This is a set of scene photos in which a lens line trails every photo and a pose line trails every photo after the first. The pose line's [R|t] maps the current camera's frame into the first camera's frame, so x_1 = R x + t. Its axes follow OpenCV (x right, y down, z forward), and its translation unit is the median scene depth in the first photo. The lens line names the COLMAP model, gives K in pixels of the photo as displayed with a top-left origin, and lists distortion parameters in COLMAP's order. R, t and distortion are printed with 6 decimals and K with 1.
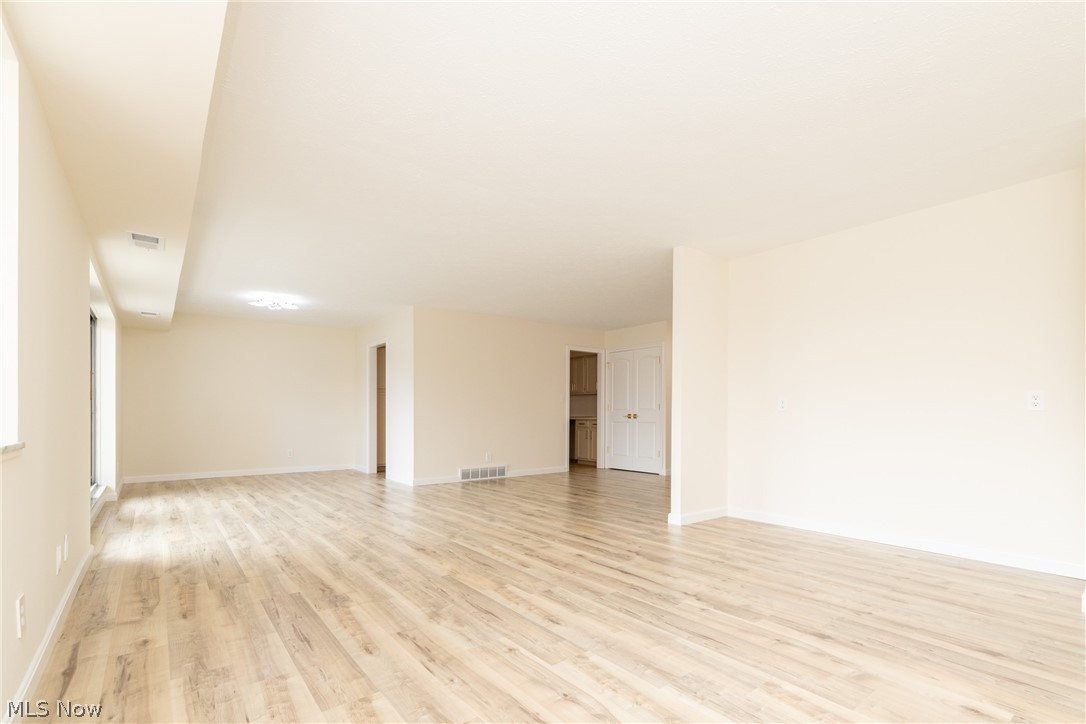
lens RADIAL K [[485.1, 0, 541.0], [0, 485.1, 410.3], [0, 0, 1]] dist [0.000098, -0.000014]
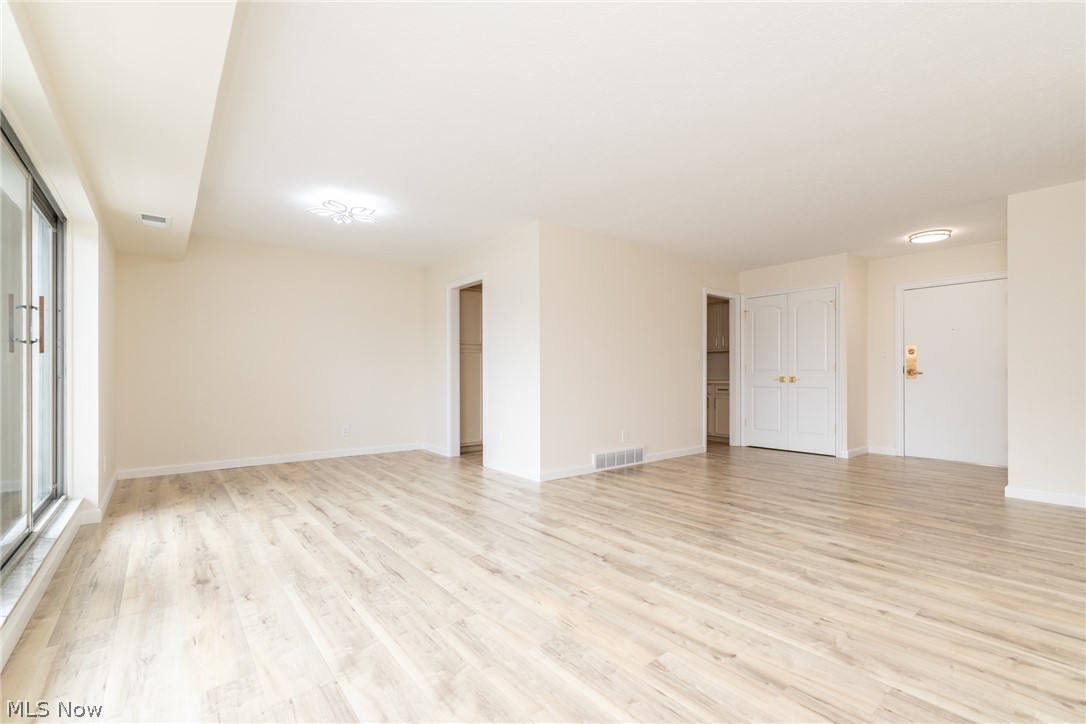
lens RADIAL K [[471.6, 0, 544.4], [0, 471.6, 374.0], [0, 0, 1]] dist [-0.001030, -0.000106]
pose [[0.999955, -0.001581, 0.009368, -0.260470], [0.001555, 0.999995, 0.002803, 0.001065], [-0.009373, -0.002788, 0.999952, 0.325640]]
